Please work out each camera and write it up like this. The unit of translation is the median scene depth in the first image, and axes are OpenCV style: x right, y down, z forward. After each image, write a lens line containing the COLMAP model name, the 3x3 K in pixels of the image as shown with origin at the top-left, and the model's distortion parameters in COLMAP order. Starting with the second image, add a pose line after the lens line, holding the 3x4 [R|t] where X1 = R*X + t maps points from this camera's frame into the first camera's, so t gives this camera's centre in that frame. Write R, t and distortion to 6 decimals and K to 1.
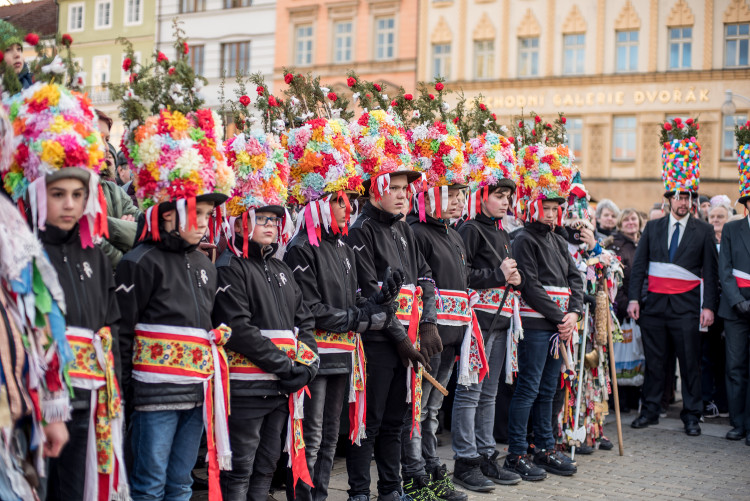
lens RADIAL K [[1074.0, 0, 376.0], [0, 1074.0, 247.9], [0, 0, 1]] dist [-0.117475, 0.000000]
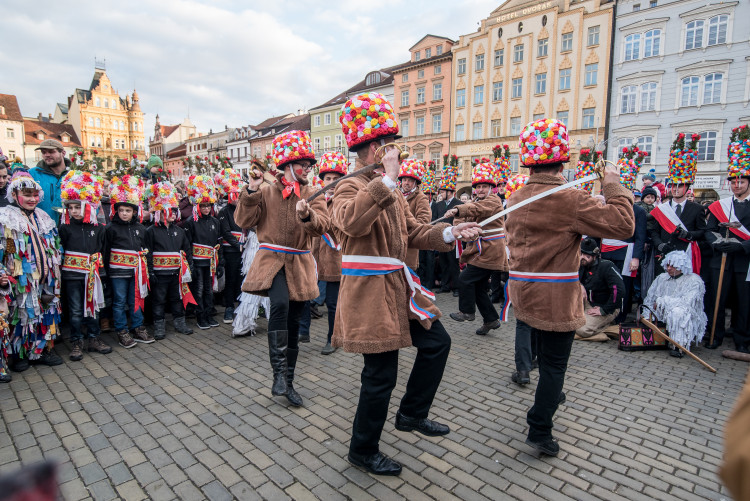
lens RADIAL K [[434.0, 0, 375.9], [0, 434.0, 249.4], [0, 0, 1]] dist [-0.011687, 0.003287]
pose [[0.984166, -0.003372, -0.177217, 0.669197], [0.018955, 0.996088, 0.086315, -0.014964], [0.176233, -0.088308, 0.980379, -0.114987]]
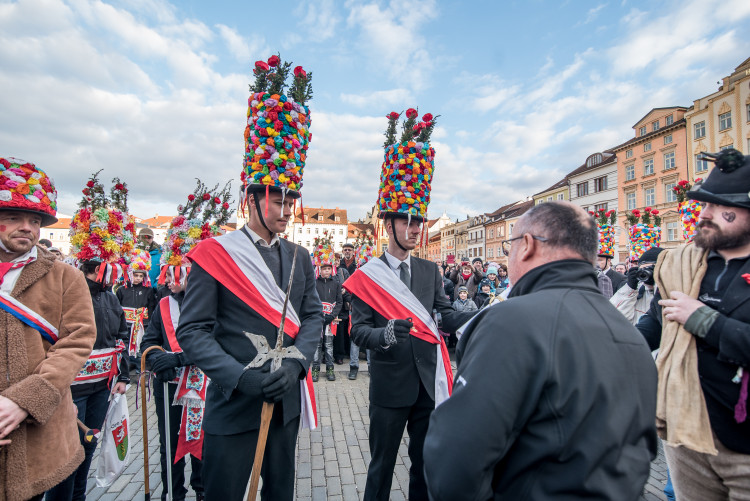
lens RADIAL K [[341.1, 0, 375.0], [0, 341.1, 256.2], [0, 0, 1]] dist [-0.019648, 0.002471]
pose [[0.703138, -0.057678, -0.708710, 0.980444], [0.001896, 0.996853, -0.079247, -0.017558], [0.711051, 0.054378, 0.701035, 0.580328]]
